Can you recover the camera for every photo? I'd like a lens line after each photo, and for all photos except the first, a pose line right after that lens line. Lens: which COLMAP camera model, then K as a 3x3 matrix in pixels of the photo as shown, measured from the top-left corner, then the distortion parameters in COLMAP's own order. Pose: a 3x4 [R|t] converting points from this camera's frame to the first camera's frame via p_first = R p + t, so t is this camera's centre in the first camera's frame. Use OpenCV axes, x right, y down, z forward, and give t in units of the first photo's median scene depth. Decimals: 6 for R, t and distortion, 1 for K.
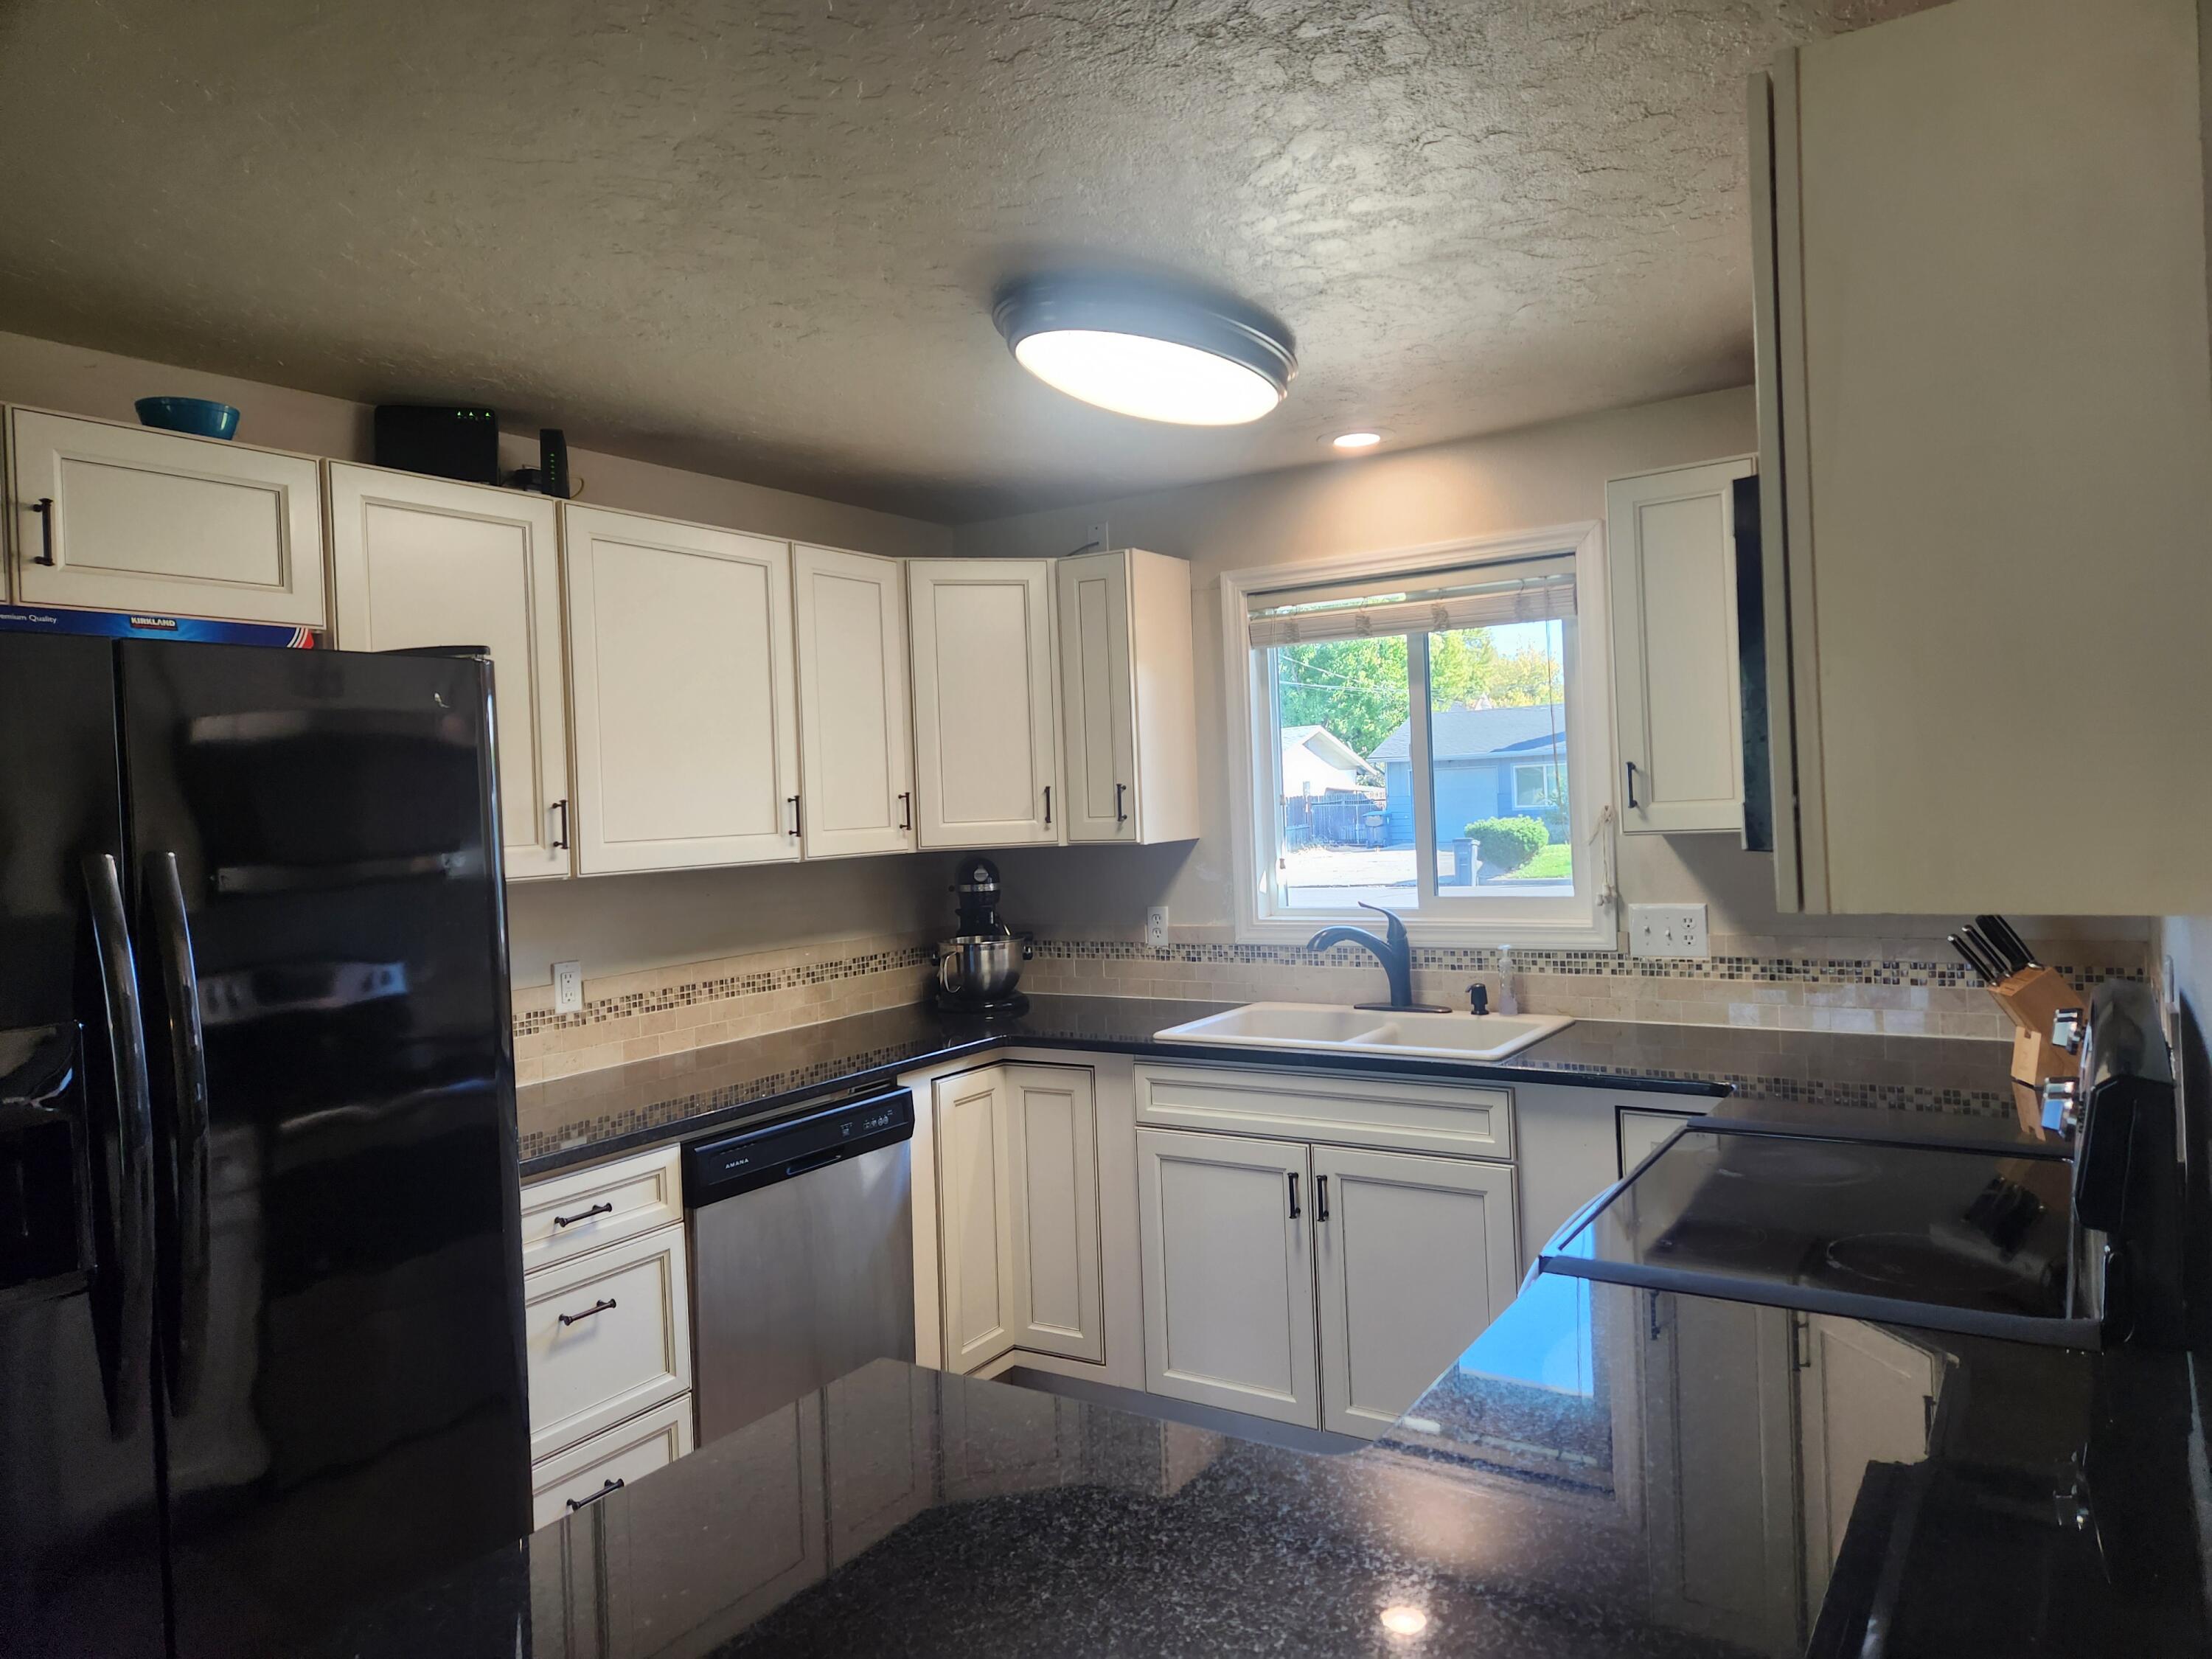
lens RADIAL K [[1479.6, 0, 1114.0], [0, 1479.6, 821.3], [0, 0, 1]] dist [0.048432, -0.000621]
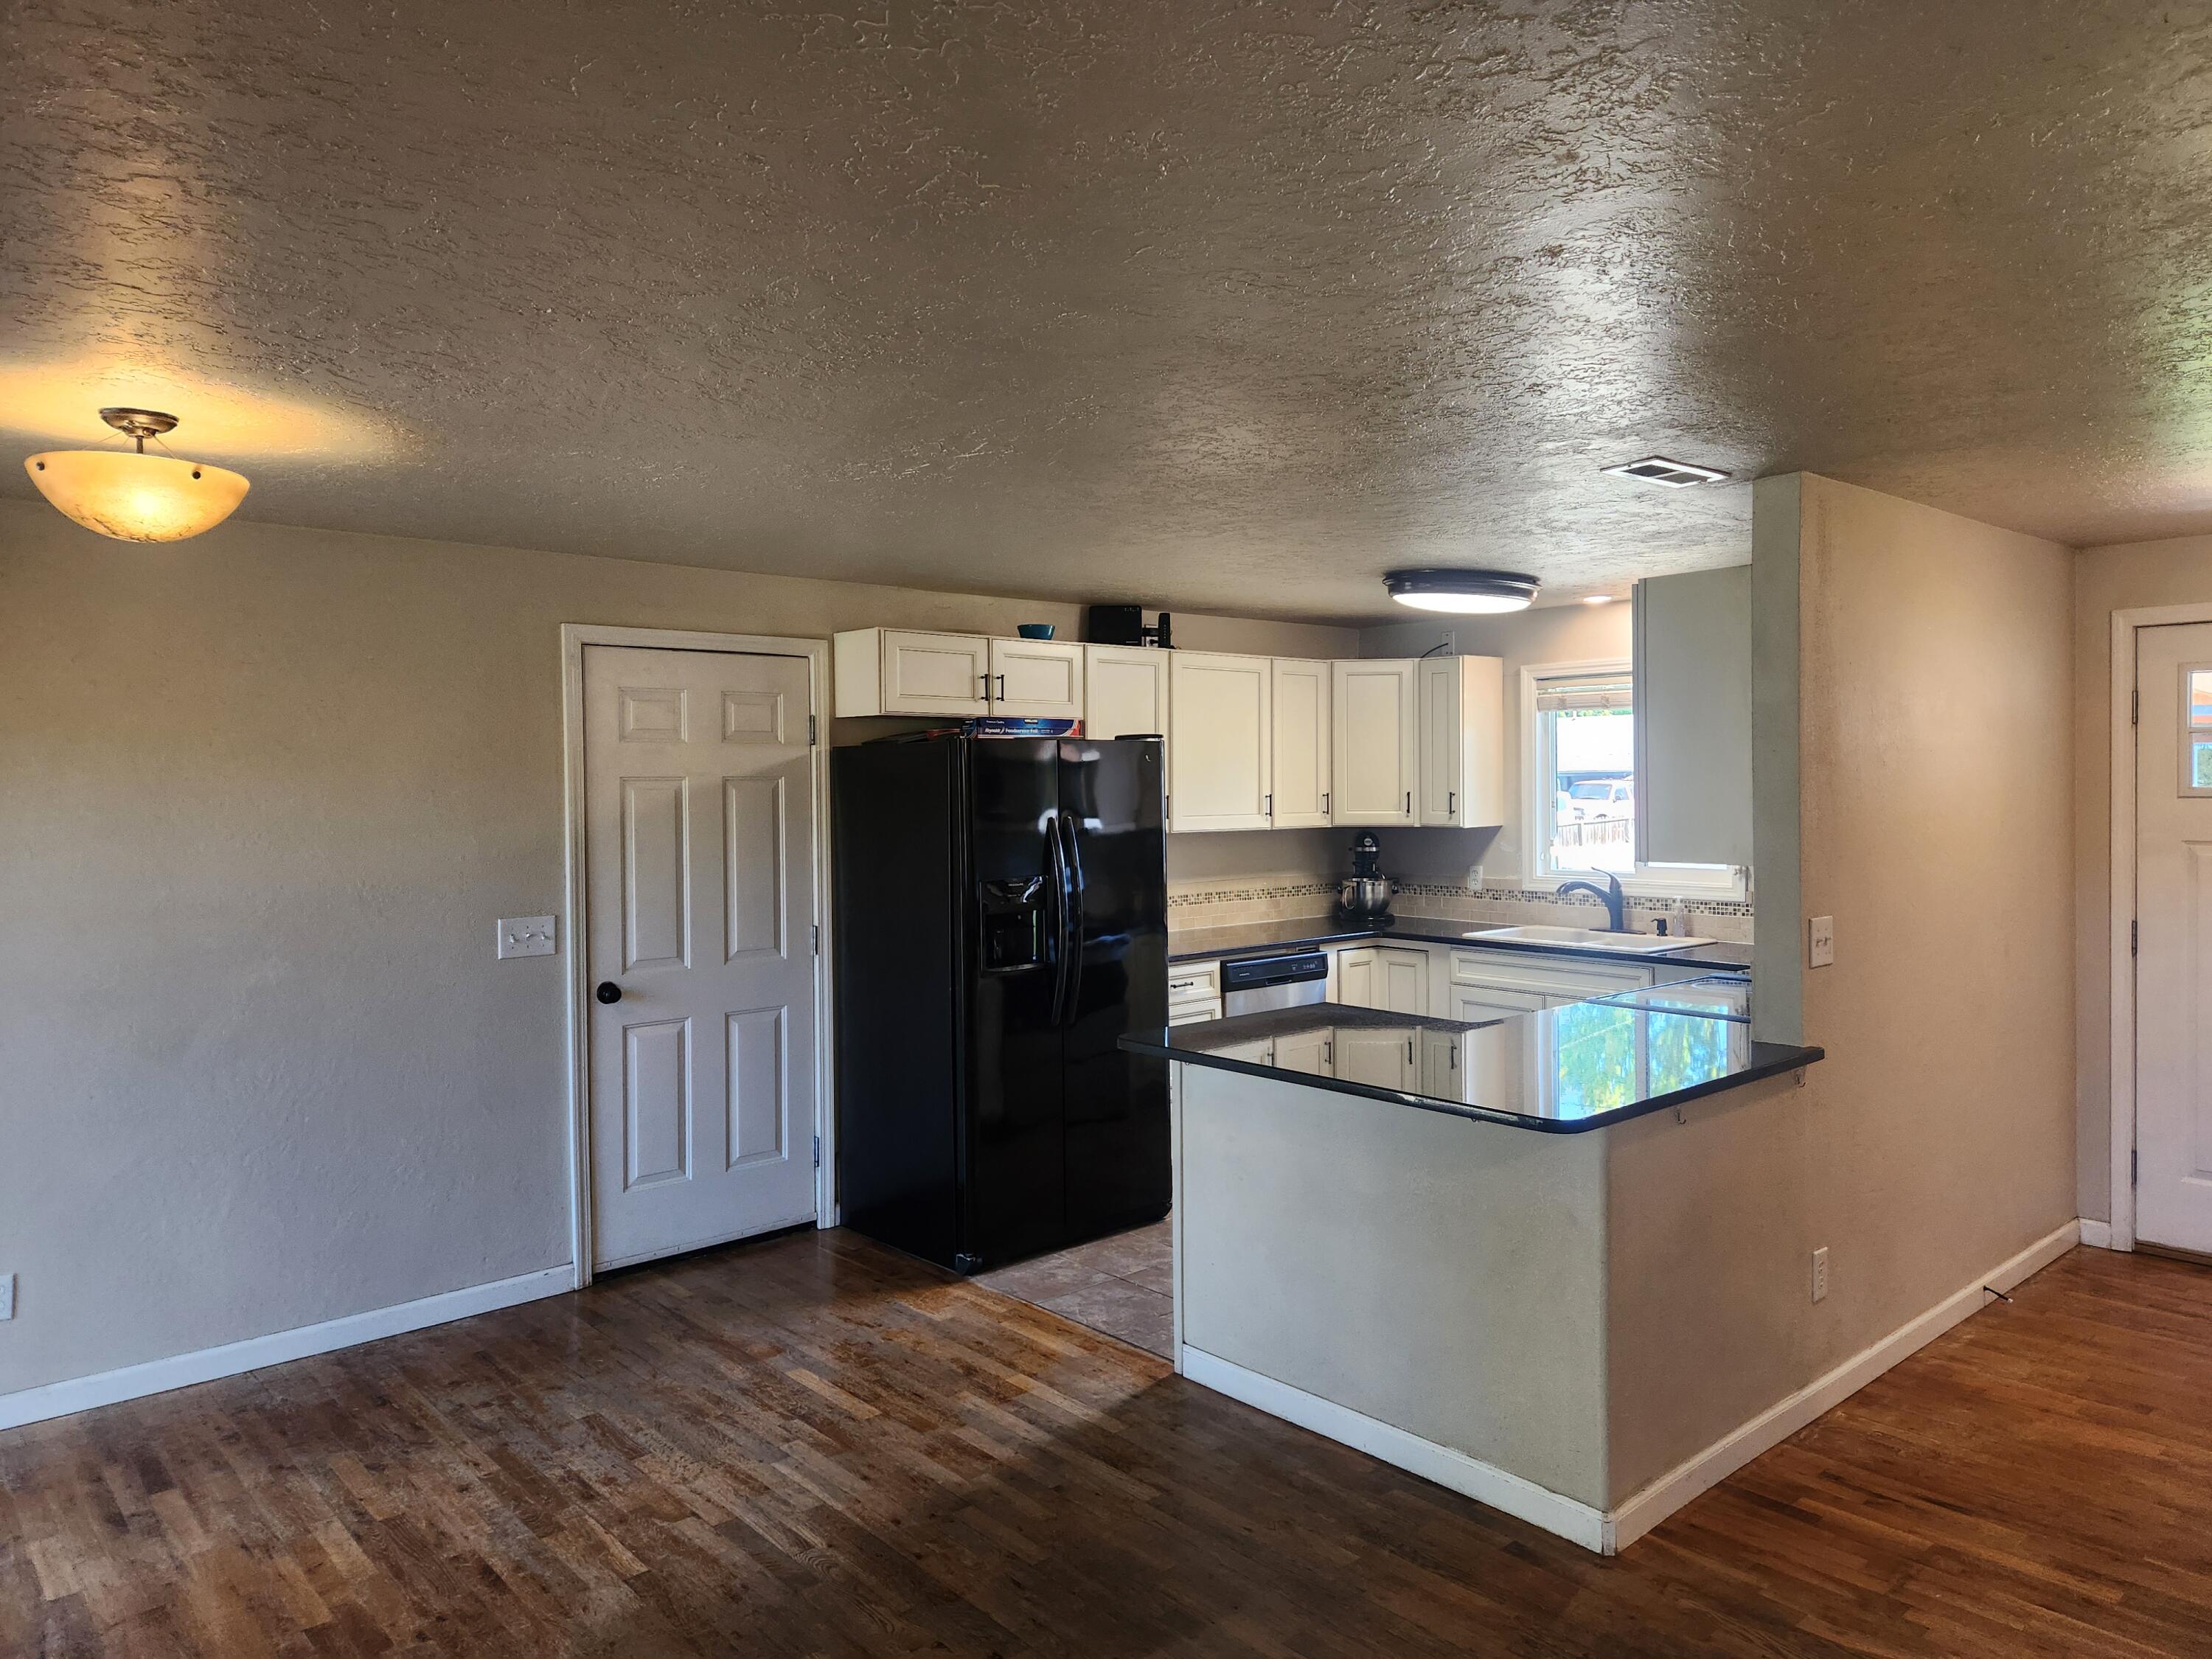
lens RADIAL K [[1479.6, 0, 1143.3], [0, 1479.6, 789.5], [0, 0, 1]] dist [0.048432, -0.000621]
pose [[0.970001, 0.034926, -0.240577, 0.071883], [-0.035648, 0.999363, 0.001352, -0.018339], [0.240471, 0.007265, 0.970629, -0.768987]]
